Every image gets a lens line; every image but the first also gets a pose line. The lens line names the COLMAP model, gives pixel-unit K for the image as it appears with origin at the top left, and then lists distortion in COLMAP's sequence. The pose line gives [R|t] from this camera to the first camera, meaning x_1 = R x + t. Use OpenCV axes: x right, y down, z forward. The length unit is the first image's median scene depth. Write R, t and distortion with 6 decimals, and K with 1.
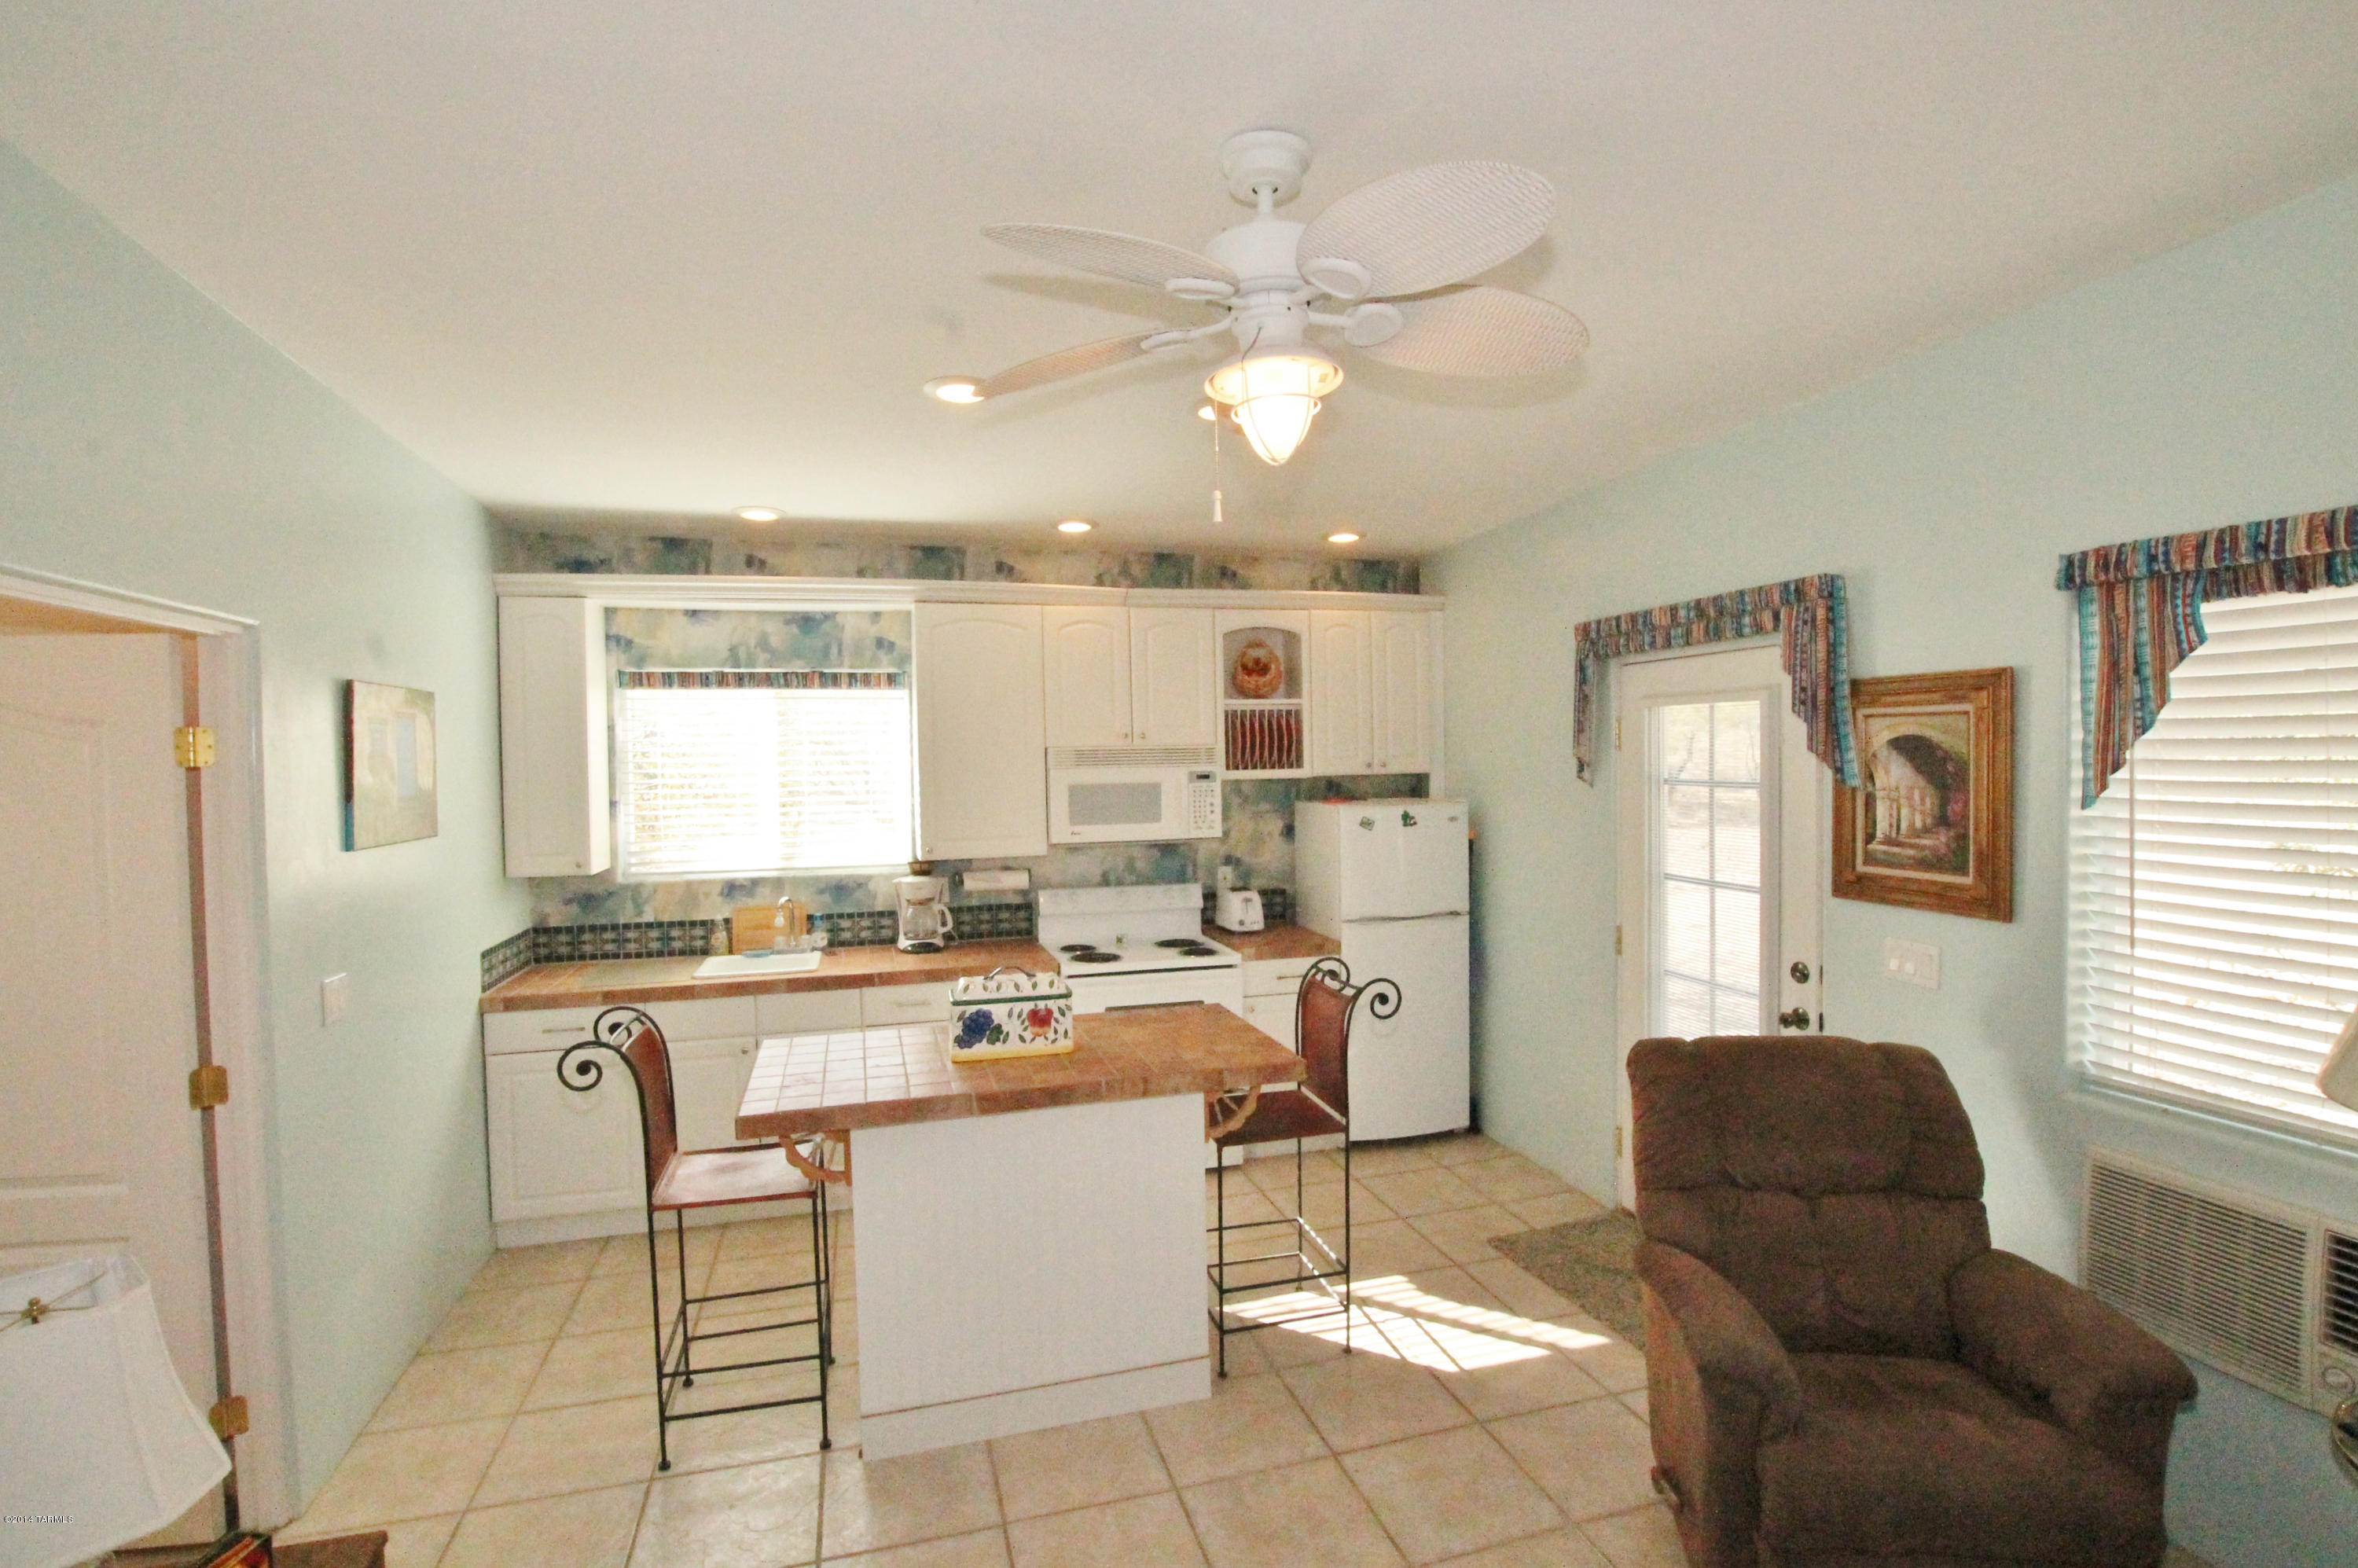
lens RADIAL K [[1109.3, 0, 1176.5], [0, 1109.3, 773.9], [0, 0, 1]] dist [-0.032739, 0.004217]
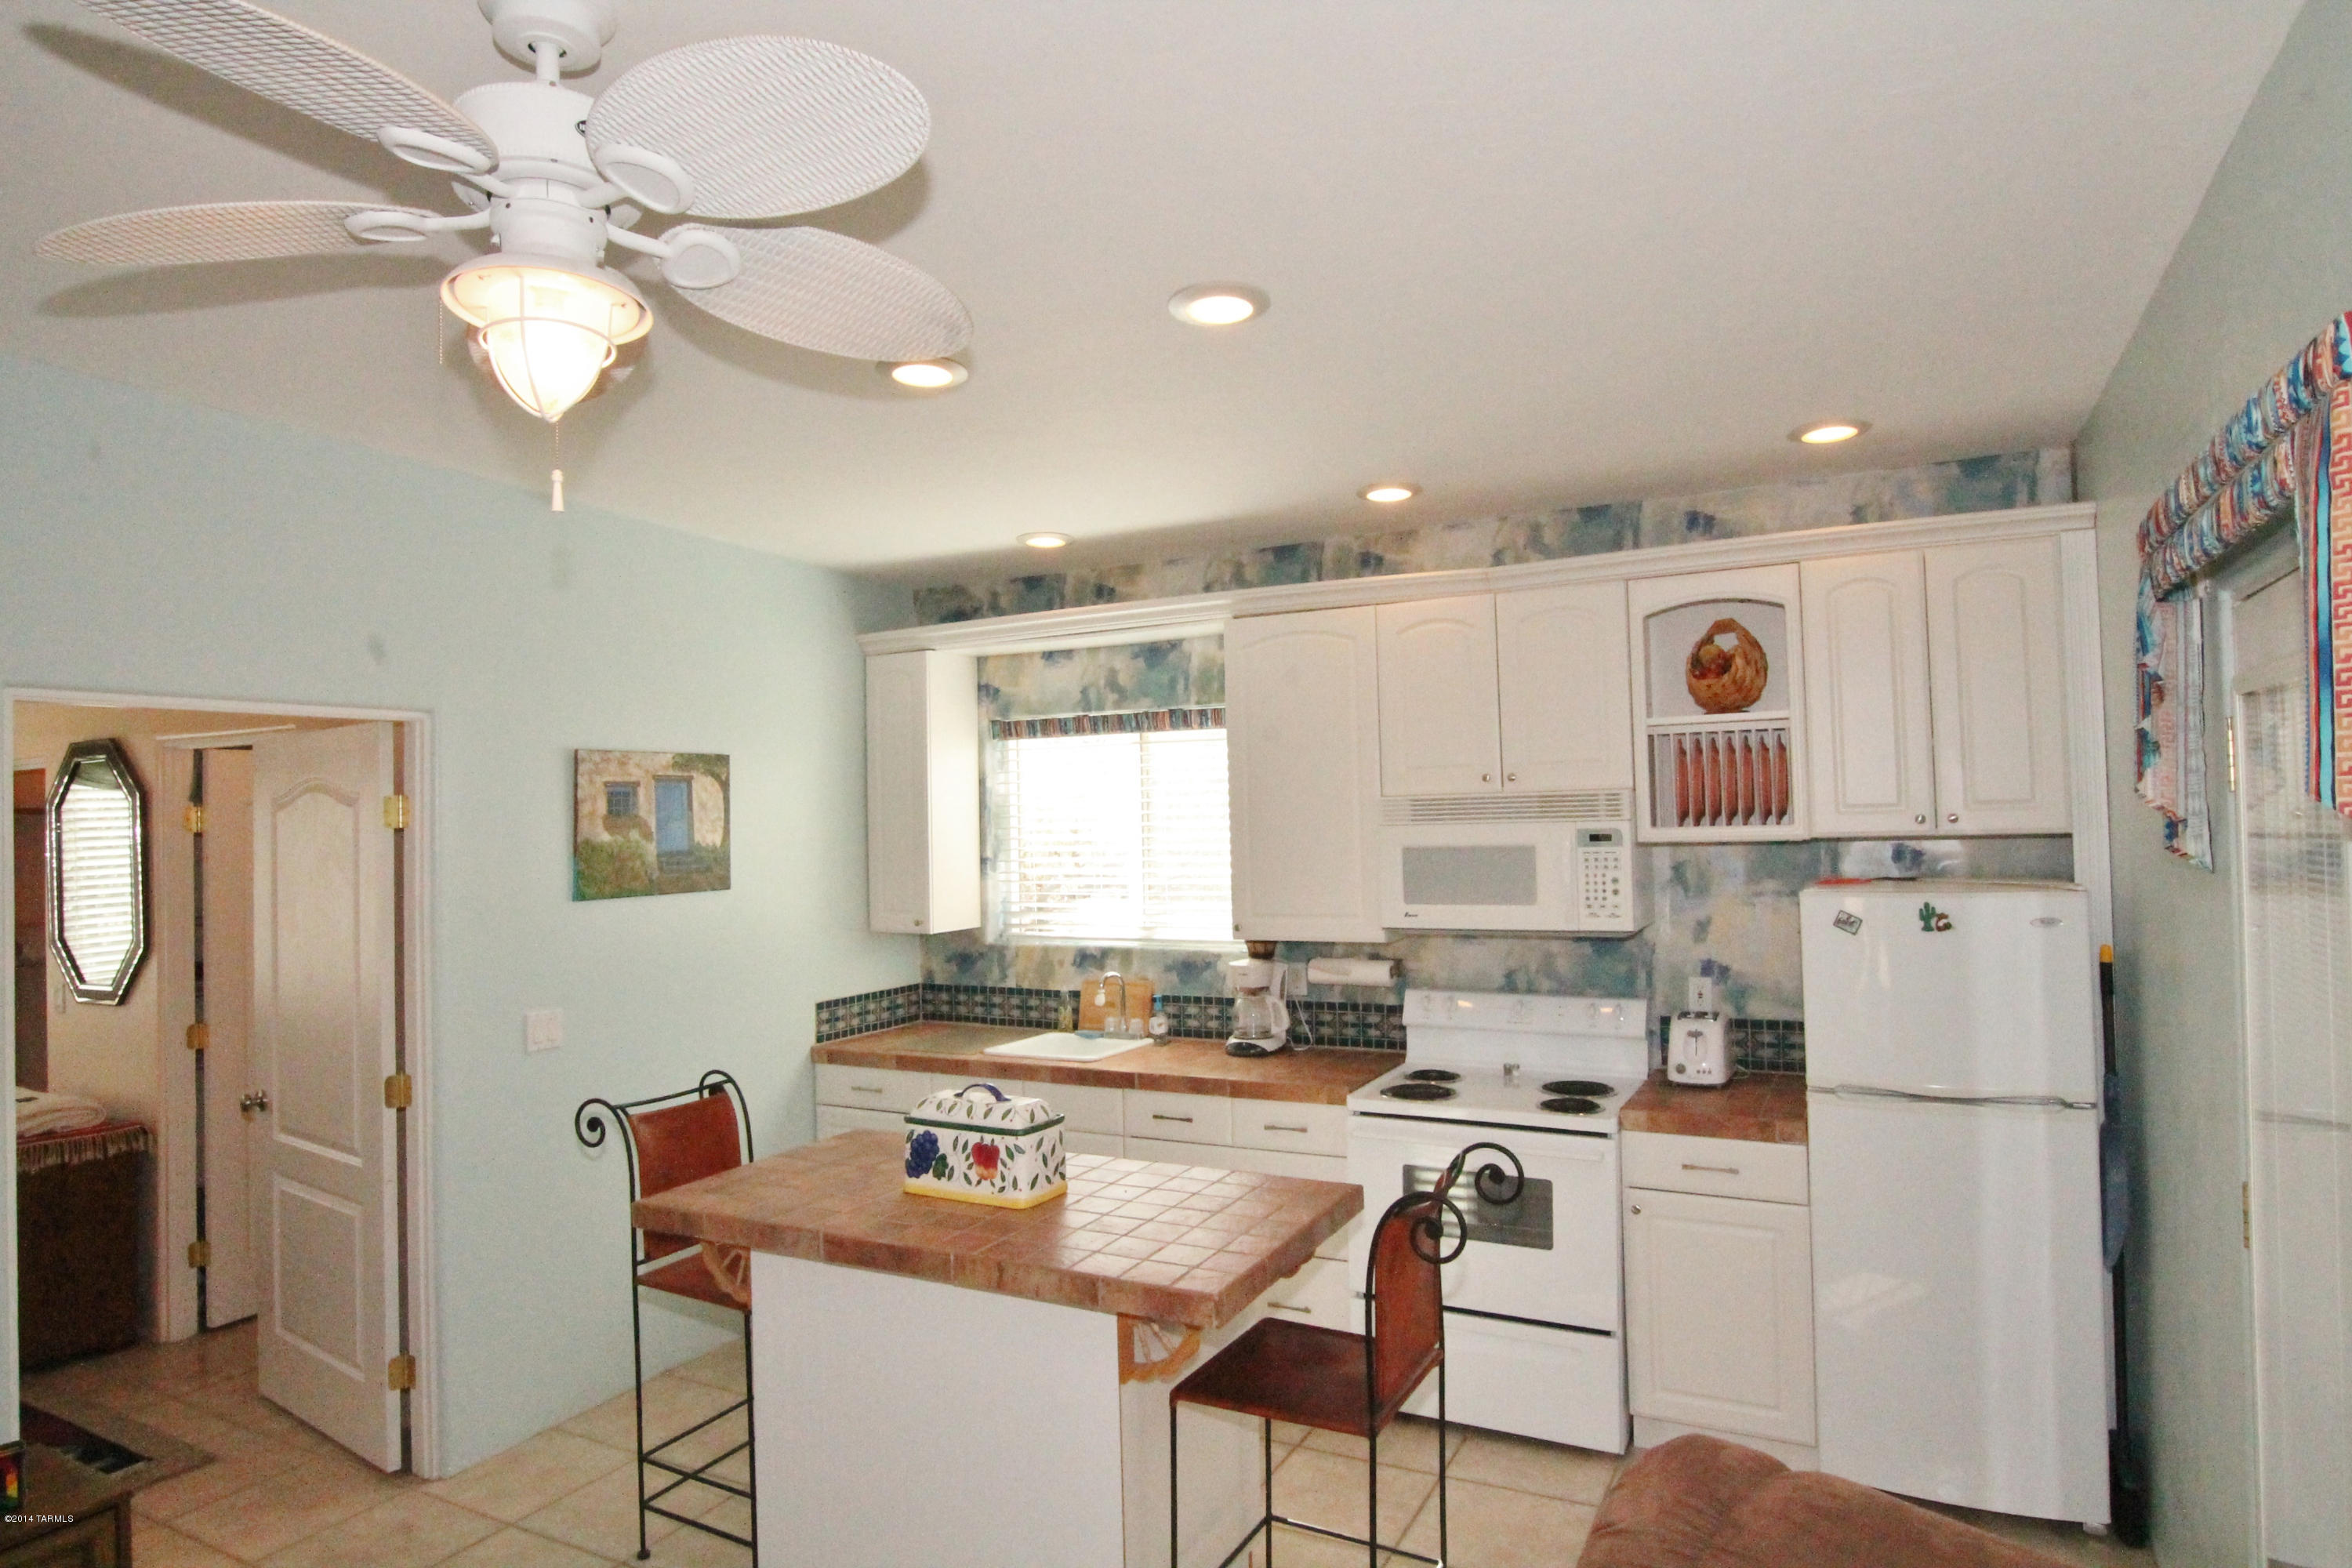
lens RADIAL K [[1315.2, 0, 1176.9], [0, 1315.2, 797.2], [0, 0, 1]] dist [-0.017969, -0.001167]
pose [[0.728759, -0.011780, -0.684669, 0.383070], [-0.000823, 0.999836, -0.018078, -0.007259], [0.684769, 0.013738, 0.728630, 0.272726]]
